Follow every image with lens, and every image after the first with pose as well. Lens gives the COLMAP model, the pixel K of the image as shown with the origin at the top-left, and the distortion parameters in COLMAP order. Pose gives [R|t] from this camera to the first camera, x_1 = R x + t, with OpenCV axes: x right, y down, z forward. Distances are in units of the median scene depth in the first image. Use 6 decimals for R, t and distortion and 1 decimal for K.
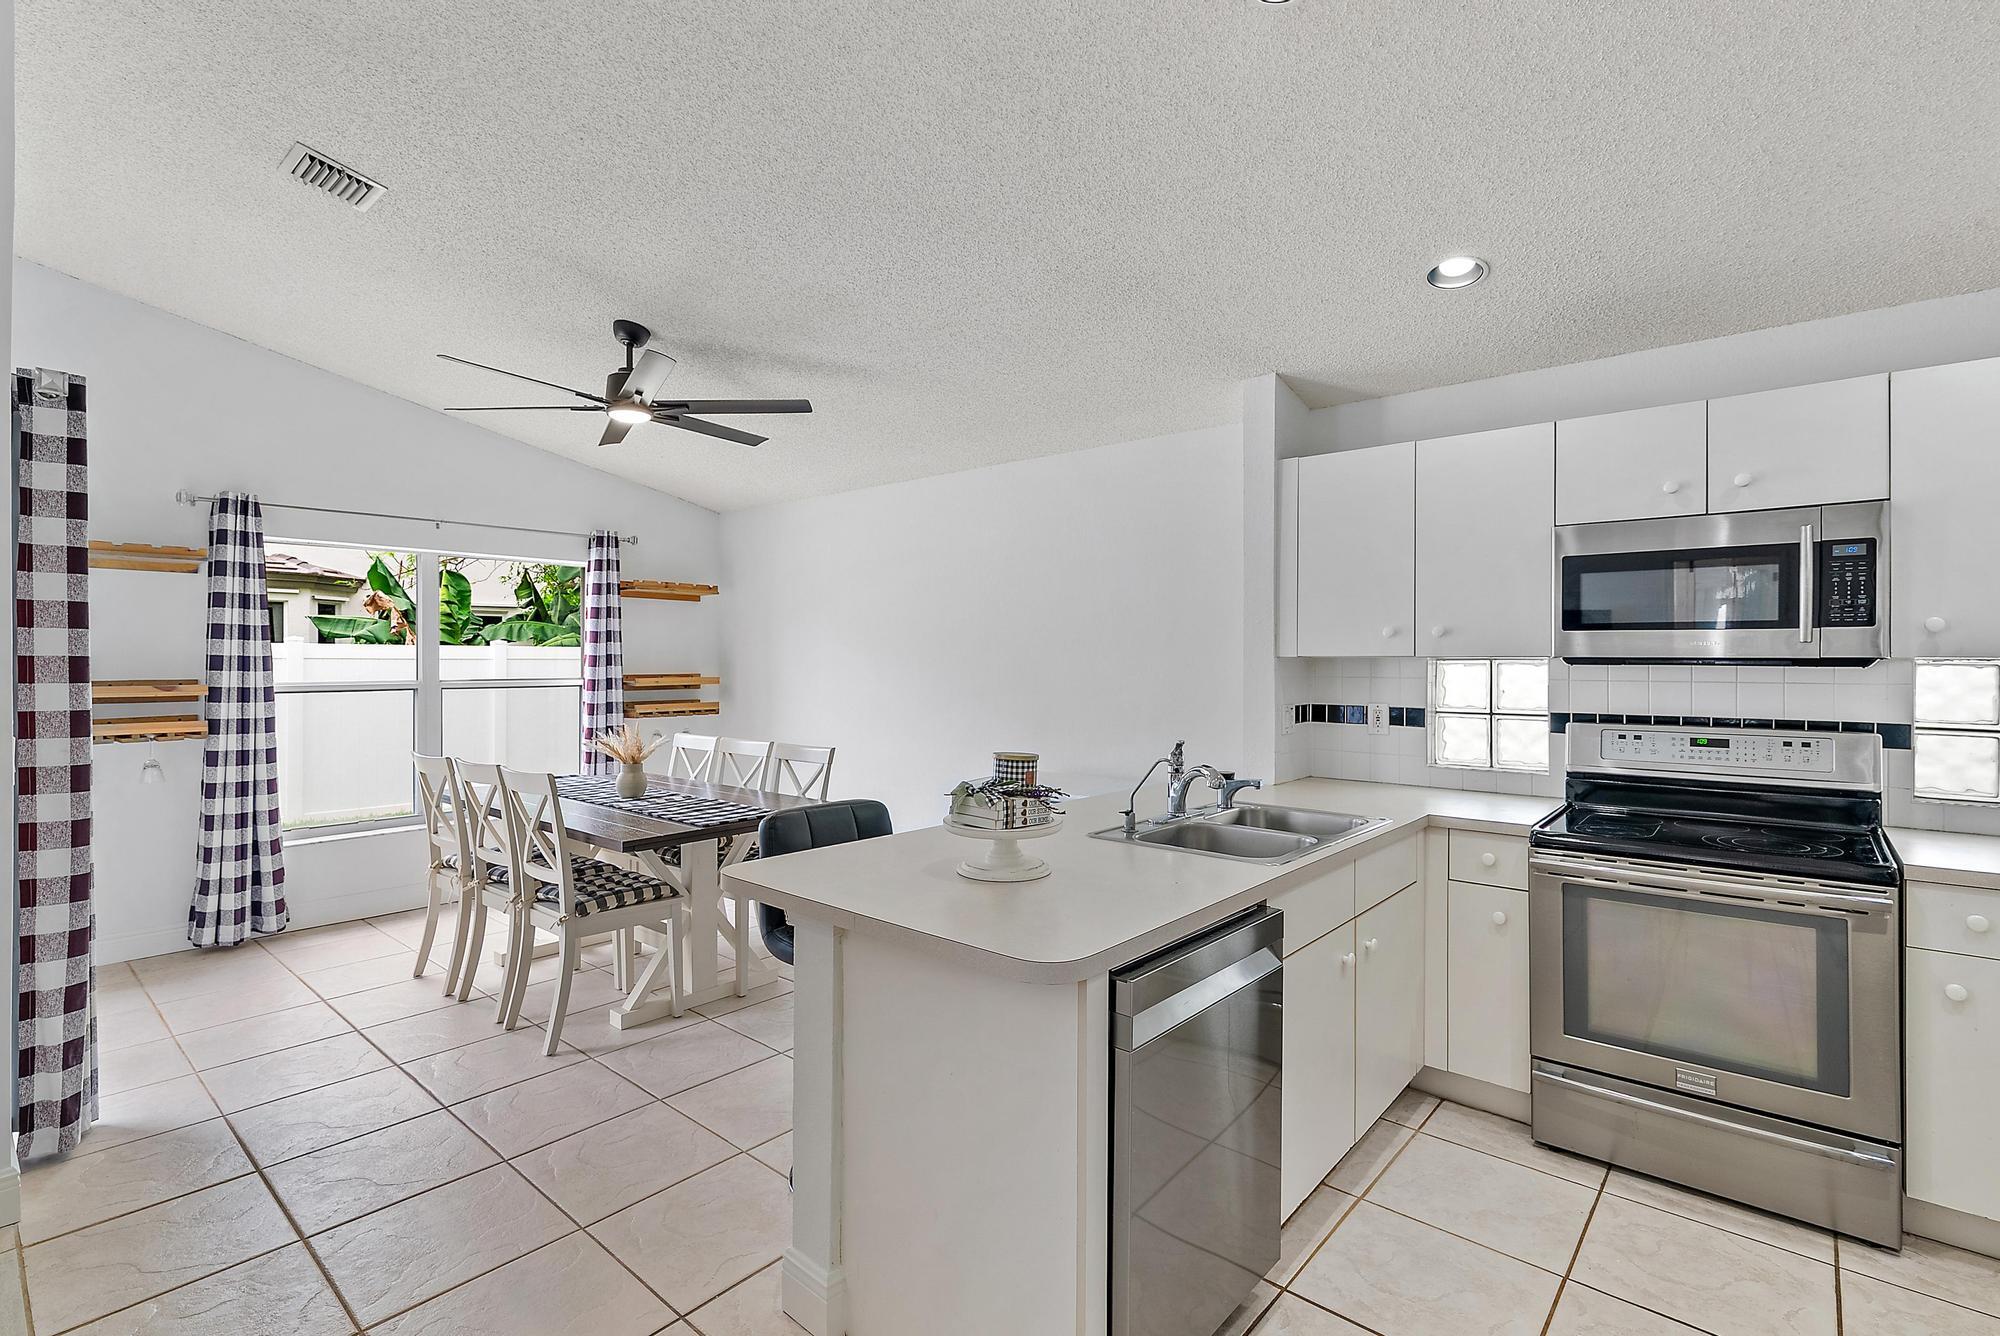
lens RADIAL K [[922.1, 0, 994.4], [0, 922.1, 679.1], [0, 0, 1]] dist [0.000316, -0.000145]
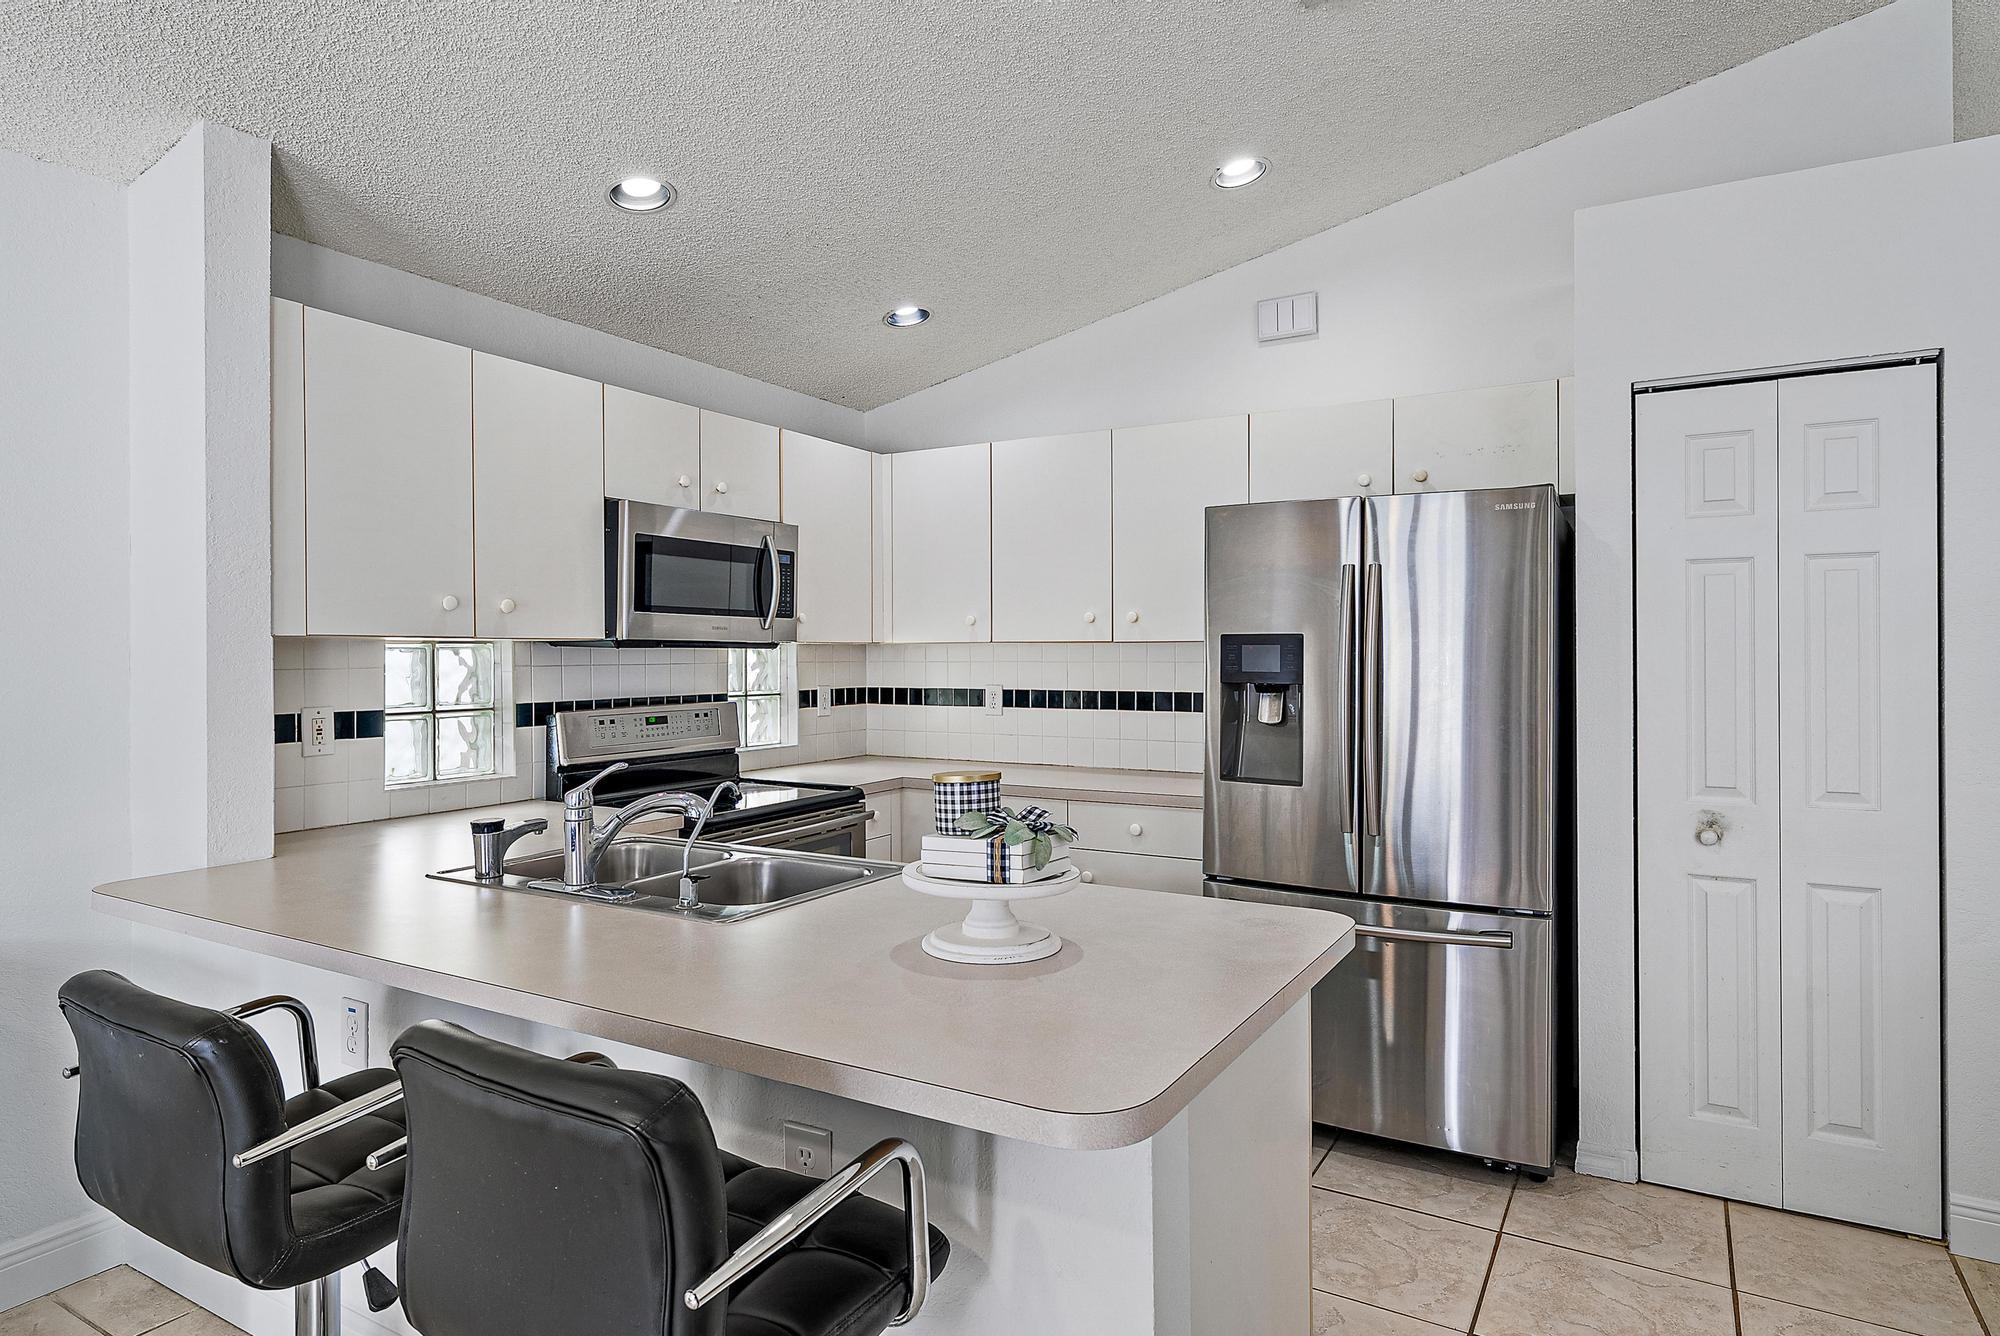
lens RADIAL K [[1124.2, 0, 995.4], [0, 1124.2, 656.8], [0, 0, 1]] dist [0.001111, -0.000051]
pose [[-0.194135, -0.002649, 0.980971, -0.551859], [0.026570, 0.999615, 0.007958, -0.005002], [-0.980615, 0.027609, -0.193990, 0.811672]]
